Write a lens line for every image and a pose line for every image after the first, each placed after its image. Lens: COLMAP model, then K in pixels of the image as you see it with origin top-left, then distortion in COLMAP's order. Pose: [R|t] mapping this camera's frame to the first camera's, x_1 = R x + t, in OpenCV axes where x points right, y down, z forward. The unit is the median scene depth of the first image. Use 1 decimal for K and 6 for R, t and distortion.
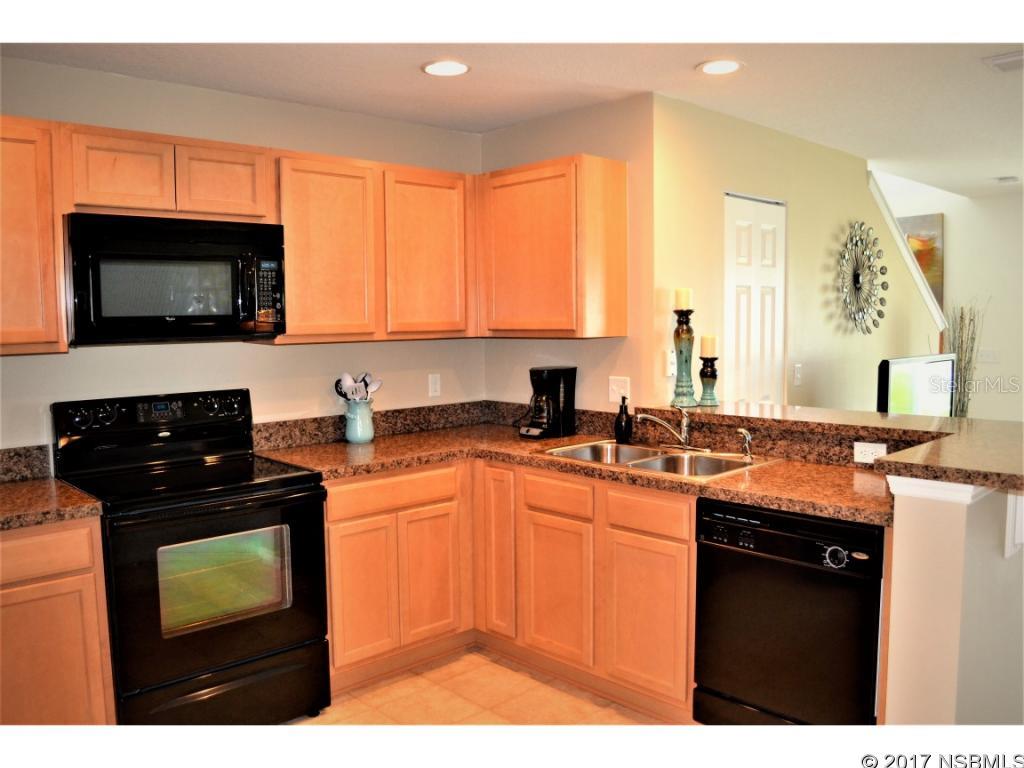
lens RADIAL K [[838.0, 0, 511.4], [0, 838.0, 379.2], [0, 0, 1]] dist [-0.093264, -0.002611]
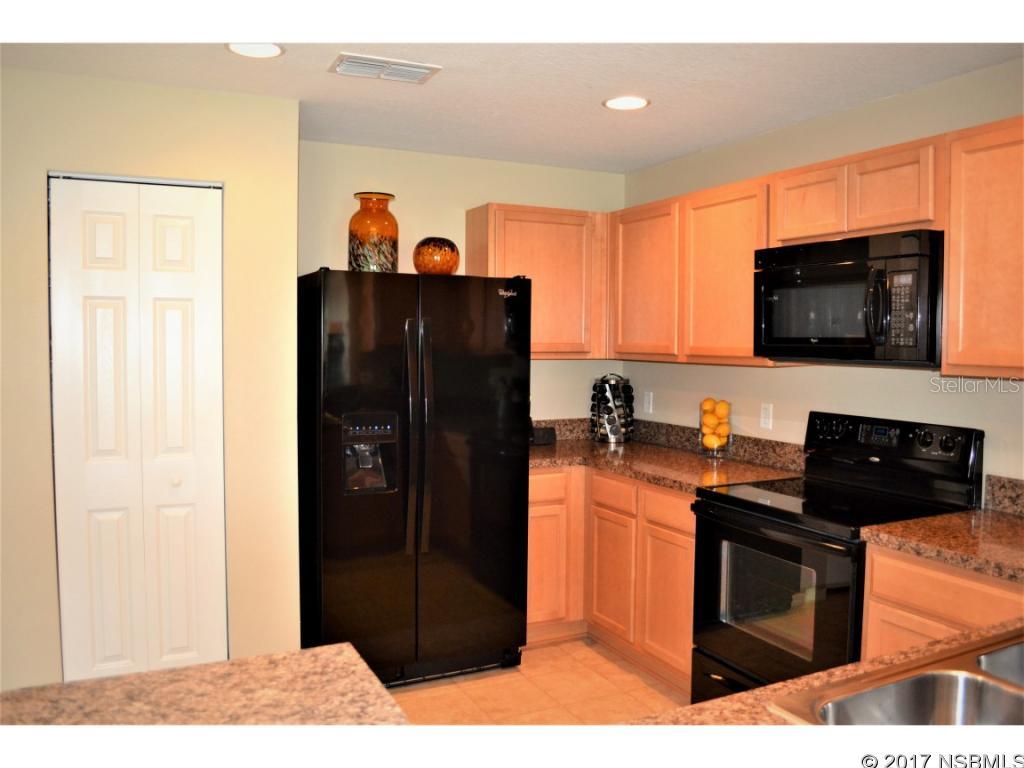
lens RADIAL K [[826.2, 0, 506.0], [0, 826.2, 382.2], [0, 0, 1]] dist [-0.081679, 0.004430]
pose [[-0.299594, 0.060846, -0.952125, 0.528520], [-0.077874, 0.993075, 0.087967, -0.063172], [0.950883, 0.100500, -0.292781, 0.734087]]
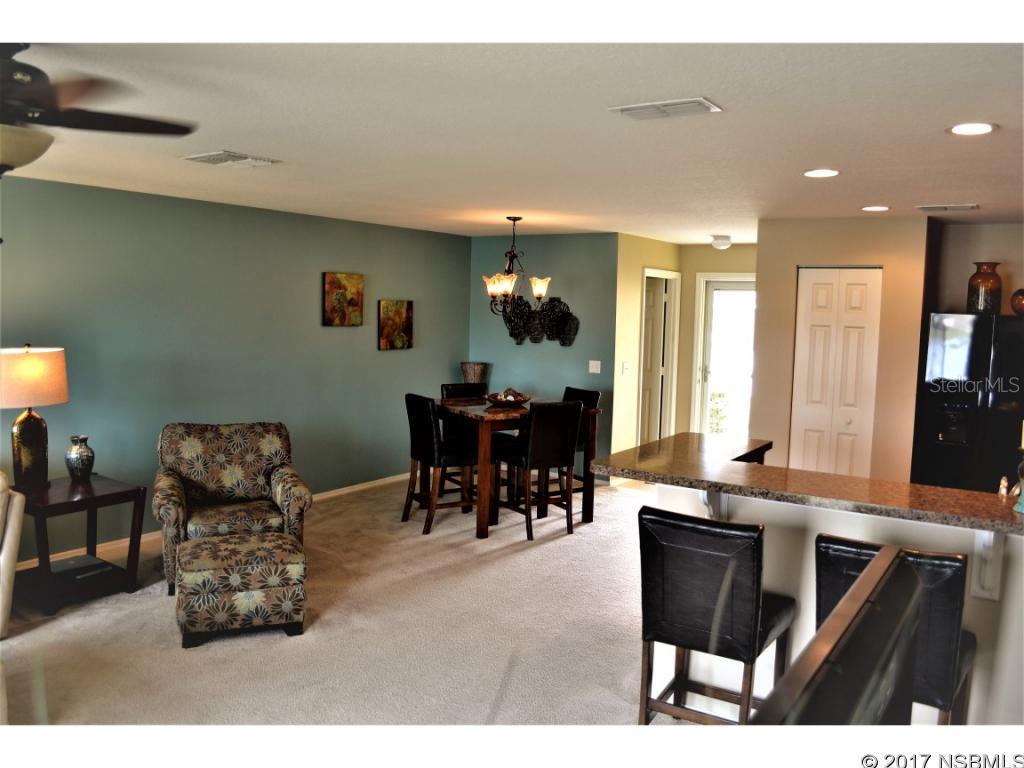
lens RADIAL K [[826.2, 0, 506.0], [0, 826.2, 382.2], [0, 0, 1]] dist [-0.081679, 0.004430]
pose [[-0.974665, 0.010049, -0.223446, 0.866307], [-0.029056, 0.984837, 0.171034, -0.198157], [0.221776, 0.173193, -0.959593, 1.581724]]
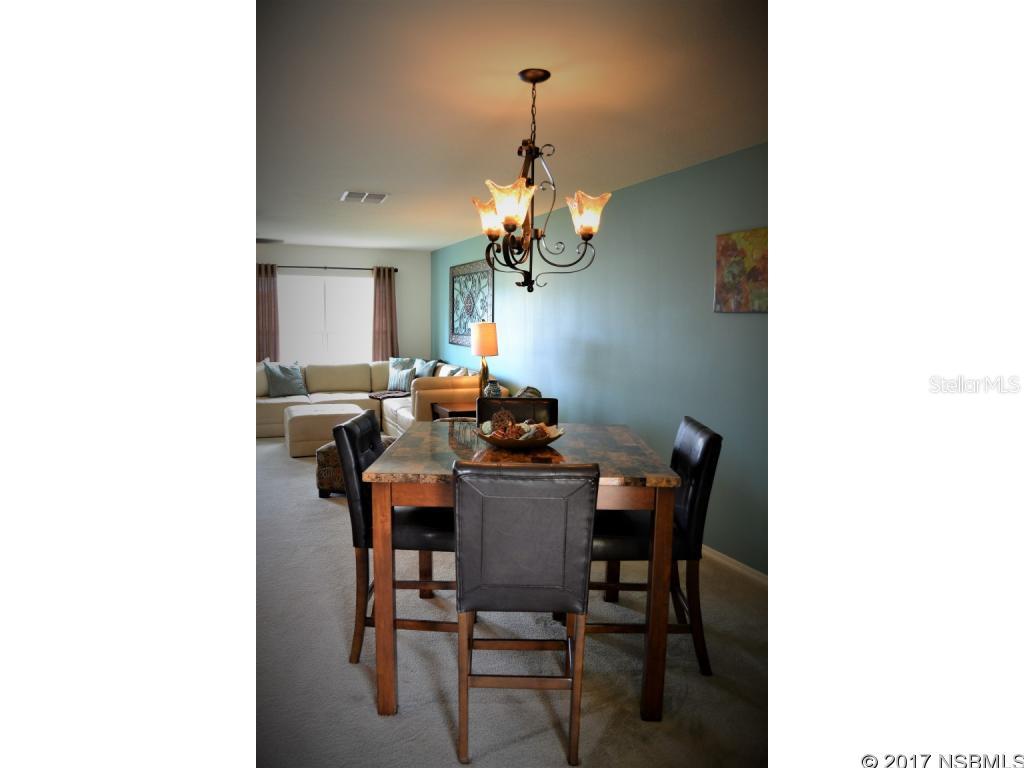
lens RADIAL K [[620.2, 0, 502.9], [0, 620.2, 386.3], [0, 0, 1]] dist [-0.075380, 0.000258]
pose [[0.350867, -0.082405, 0.932792, -0.194404], [0.050111, 0.996345, 0.069171, 0.036130], [-0.935083, 0.022473, 0.353715, -0.373333]]
